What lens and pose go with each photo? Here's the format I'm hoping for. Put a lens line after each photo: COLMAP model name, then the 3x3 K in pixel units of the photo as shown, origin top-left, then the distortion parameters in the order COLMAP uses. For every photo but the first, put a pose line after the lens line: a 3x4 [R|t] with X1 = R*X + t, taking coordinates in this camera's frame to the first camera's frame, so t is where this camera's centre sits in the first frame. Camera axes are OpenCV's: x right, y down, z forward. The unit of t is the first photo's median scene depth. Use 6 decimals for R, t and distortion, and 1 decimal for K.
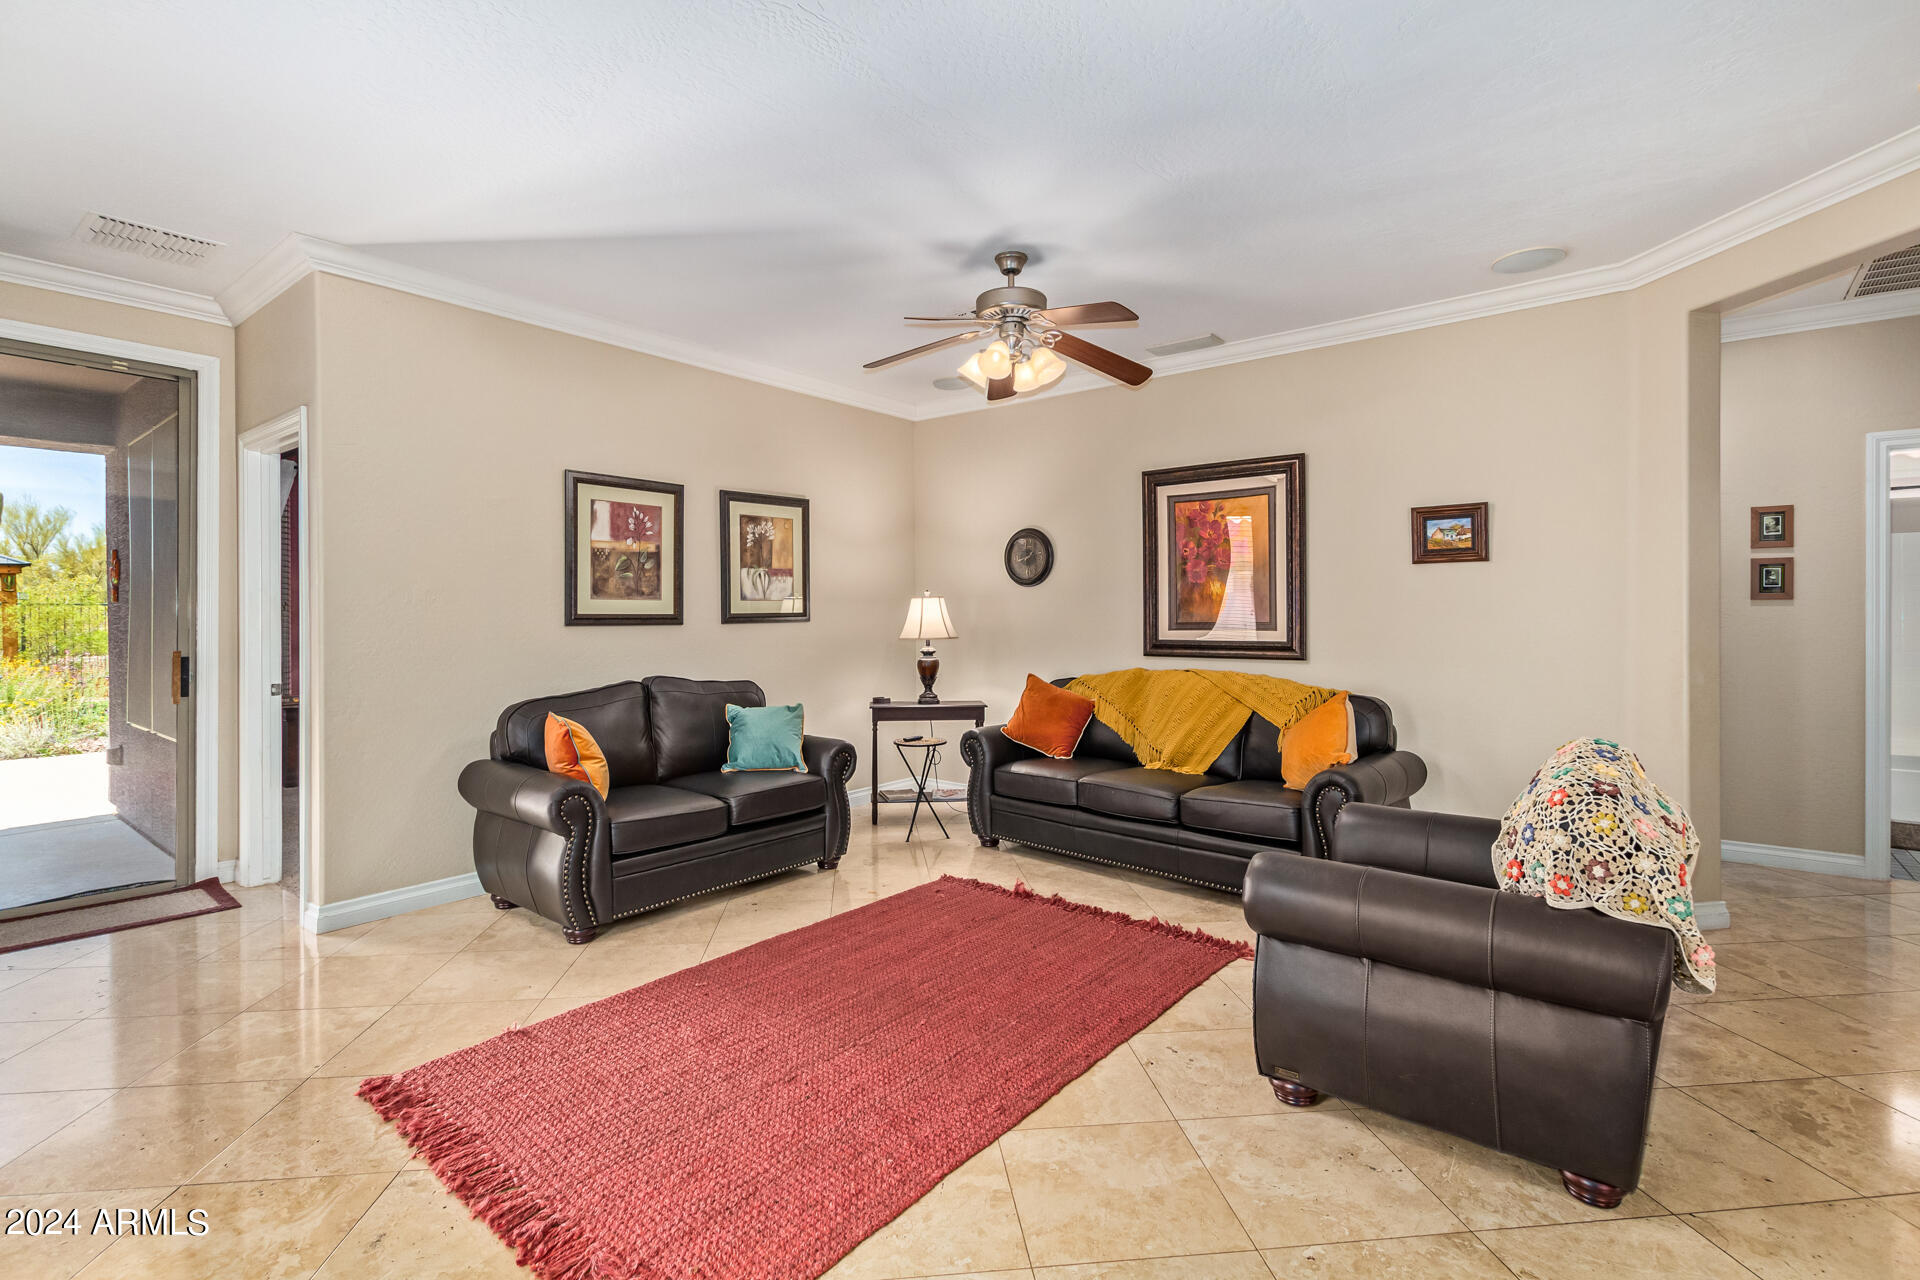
lens RADIAL K [[881.9, 0, 963.0], [0, 881.9, 618.7], [0, 0, 1]] dist [0.000856, 0.000028]
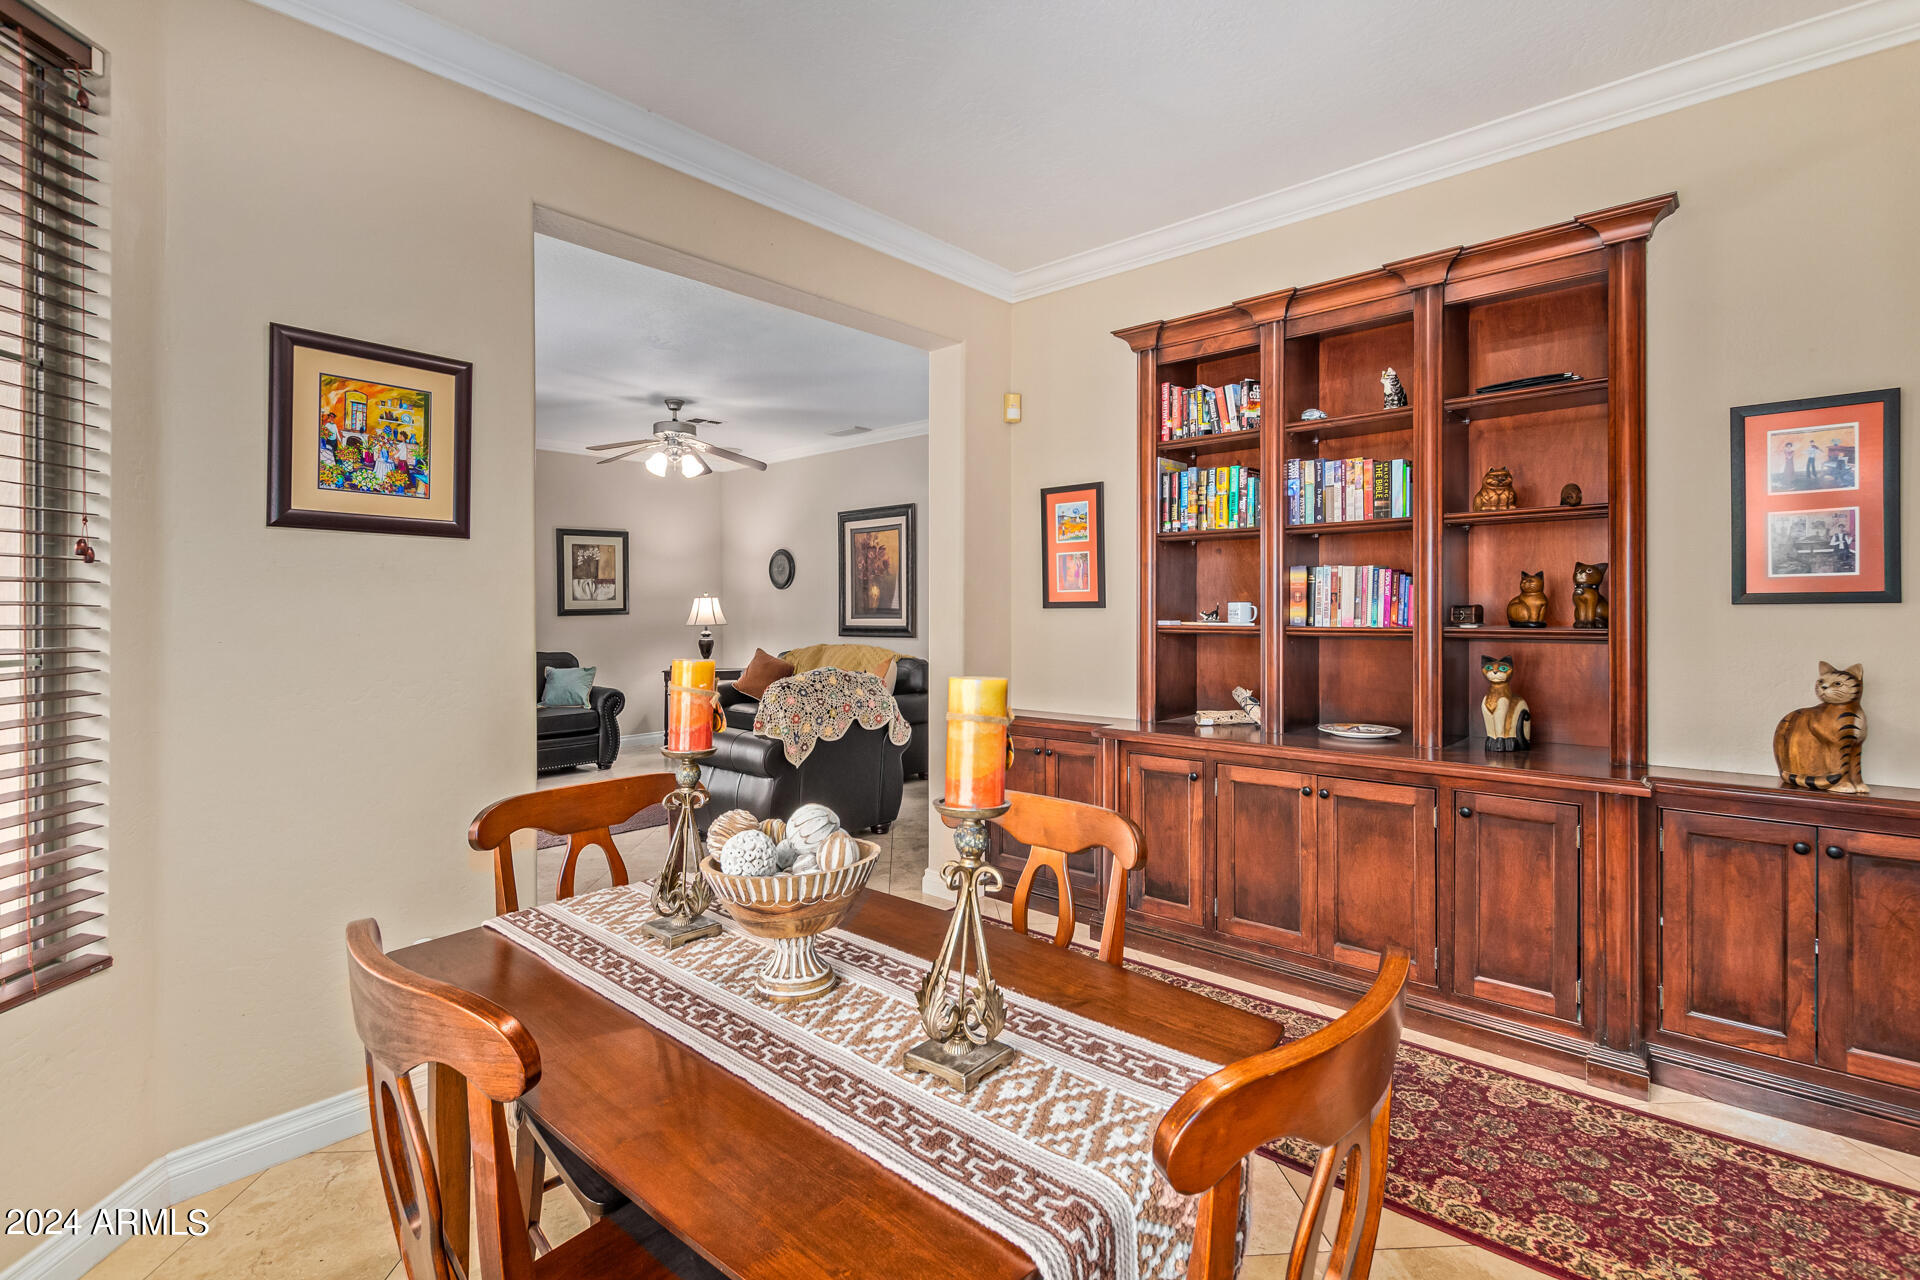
lens RADIAL K [[870.0, 0, 950.2], [0, 870.0, 607.6], [0, 0, 1]] dist [0.002204, 0.000116]
pose [[0.998293, -0.005619, -0.058126, 0.484792], [0.005605, 0.999984, -0.000397, -0.004089], [0.058127, 0.000070, 0.998309, -0.462334]]
